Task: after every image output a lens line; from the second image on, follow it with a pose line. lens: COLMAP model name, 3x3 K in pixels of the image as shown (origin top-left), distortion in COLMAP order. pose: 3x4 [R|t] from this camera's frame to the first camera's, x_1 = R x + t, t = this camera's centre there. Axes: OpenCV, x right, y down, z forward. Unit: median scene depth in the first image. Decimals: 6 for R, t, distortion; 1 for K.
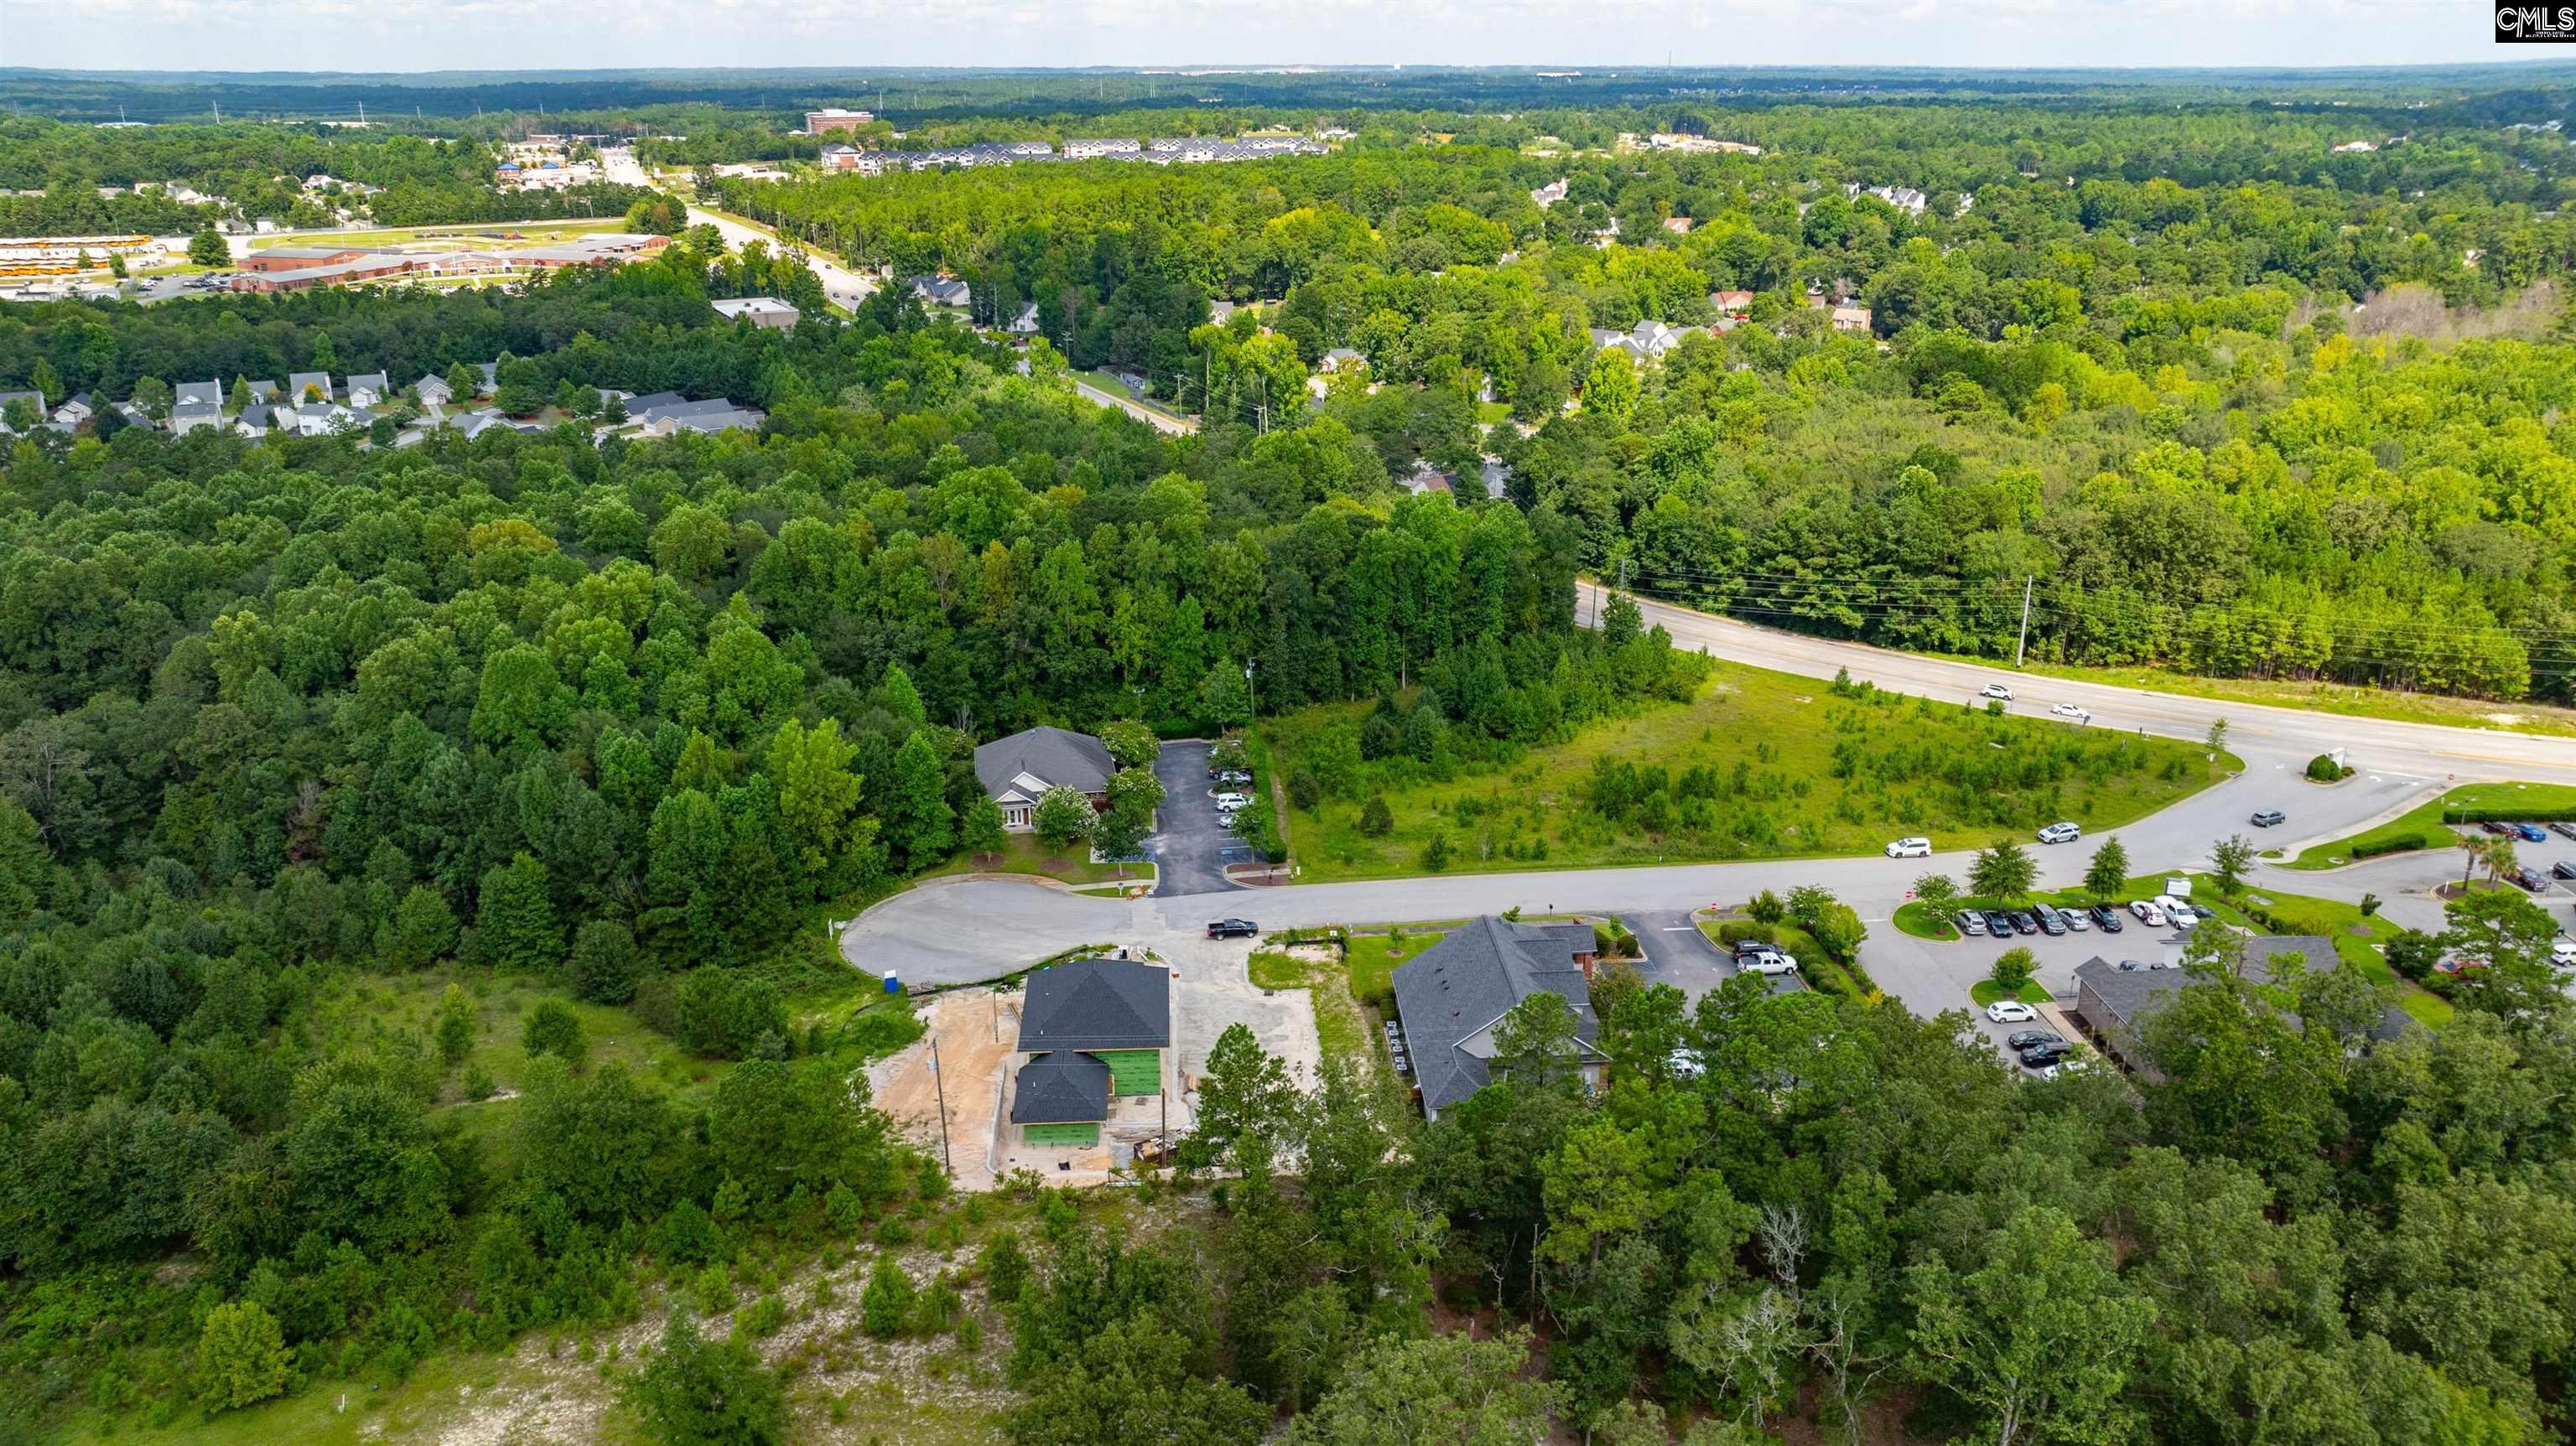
lens RADIAL K [[1808.5, 0, 1288.0], [0, 1808.5, 723.0], [0, 0, 1]] dist [-0.017469, -0.004621]
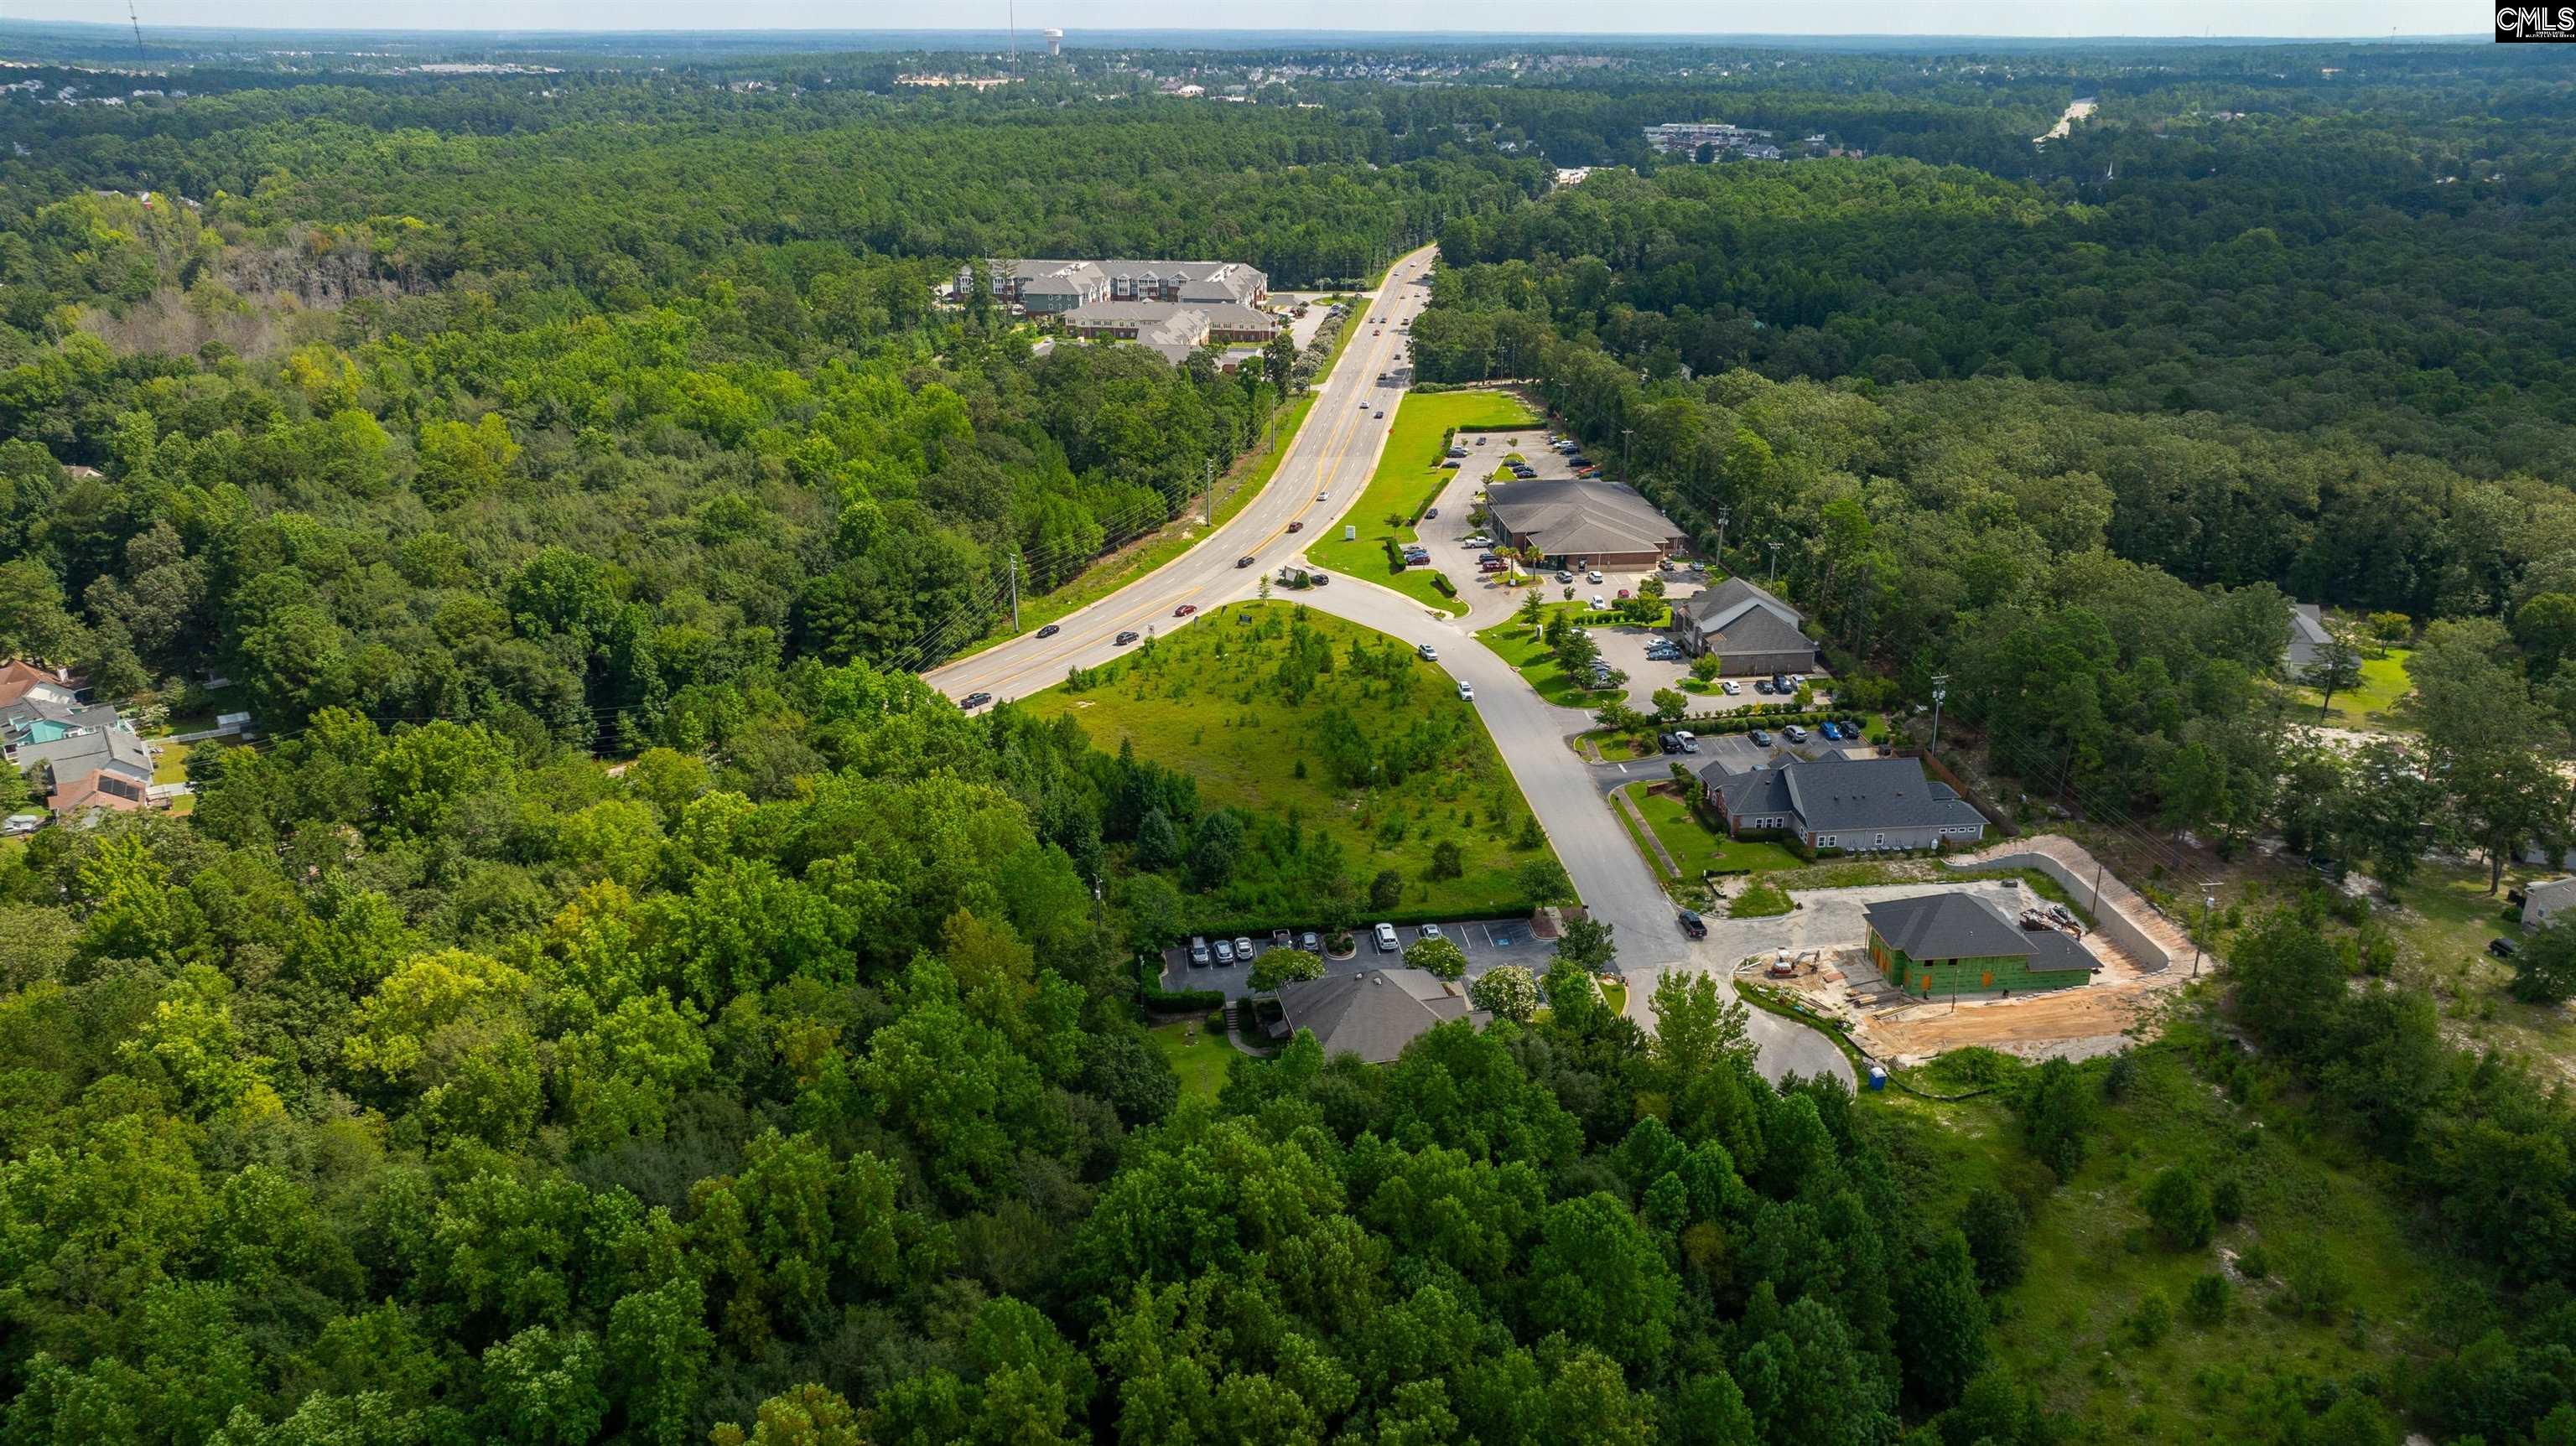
lens RADIAL K [[1812.4, 0, 1288.0], [0, 1812.4, 723.0], [0, 0, 1]] dist [-0.028915, 0.020013]
pose [[-0.037772, -0.357592, 0.933114, -0.708124], [0.338495, 0.873998, 0.348639, -0.326002], [-0.940210, 0.329023, 0.088031, 0.755089]]
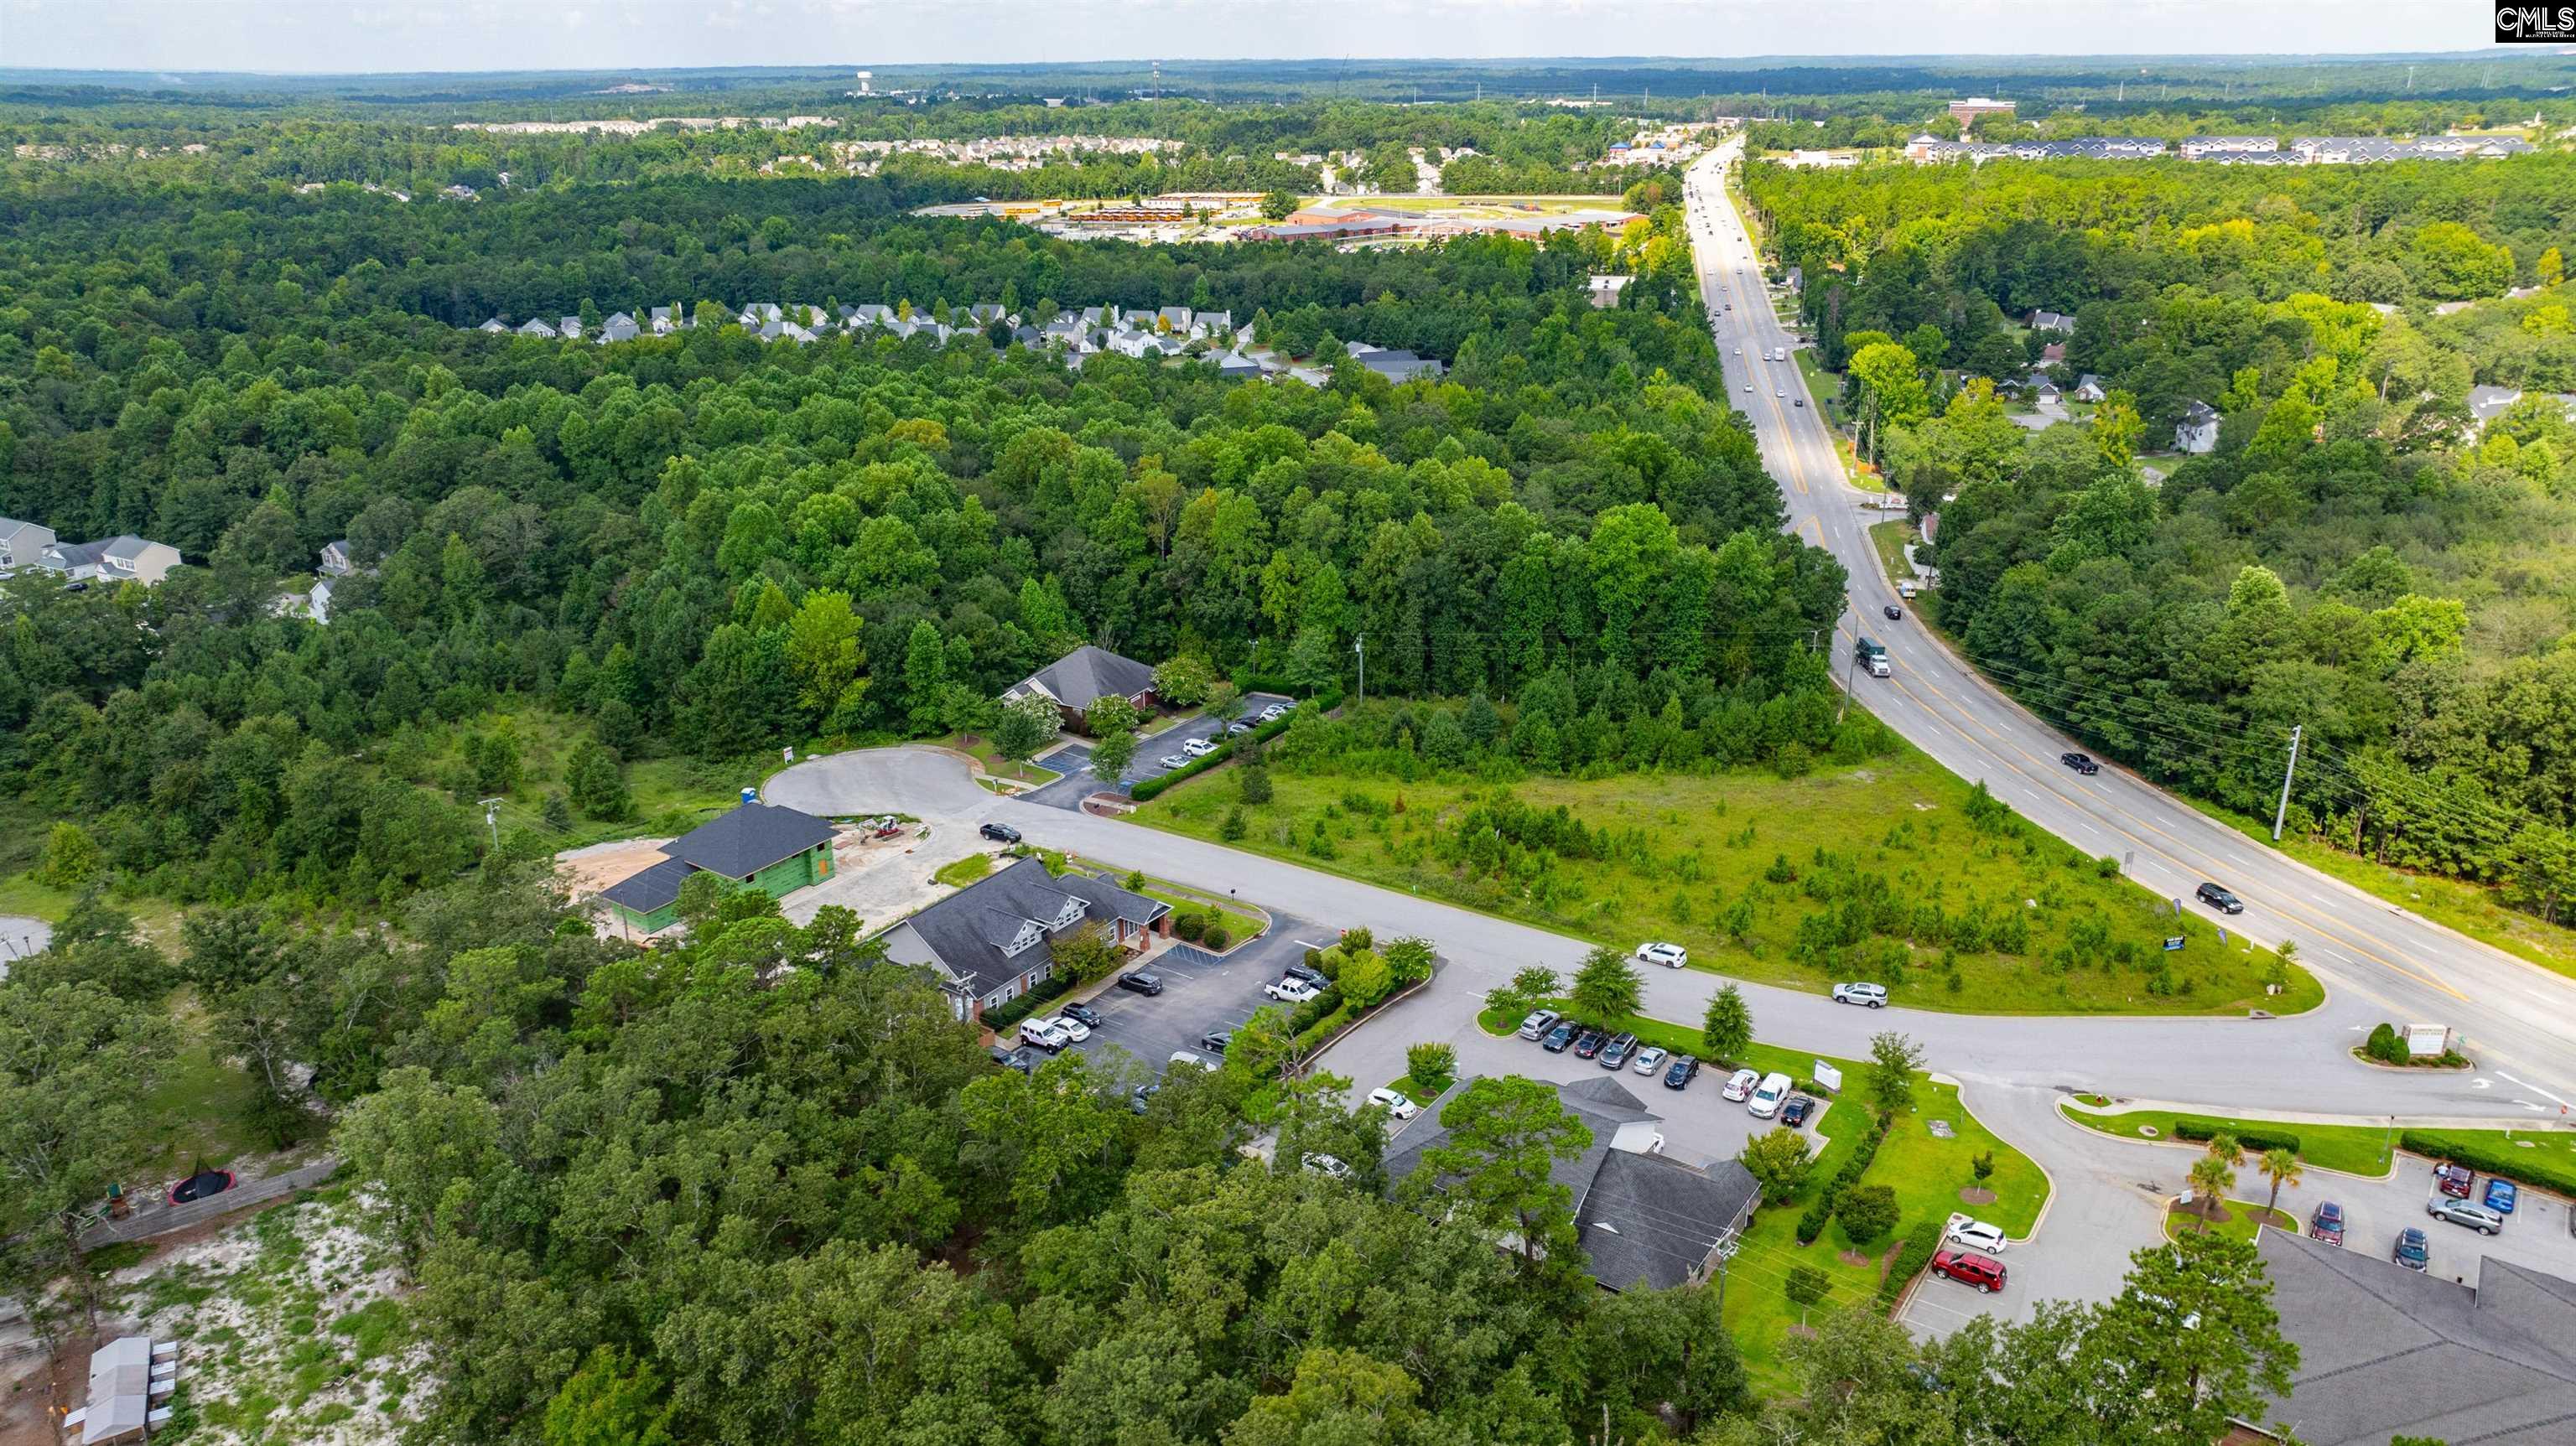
lens RADIAL K [[1808.5, 0, 1288.0], [0, 1808.5, 723.0], [0, 0, 1]] dist [-0.017469, -0.004621]
pose [[0.784584, 0.211830, -0.582715, 0.512658], [-0.207815, 0.975309, 0.074739, -0.050108], [0.584159, 0.062458, 0.809233, 0.135074]]
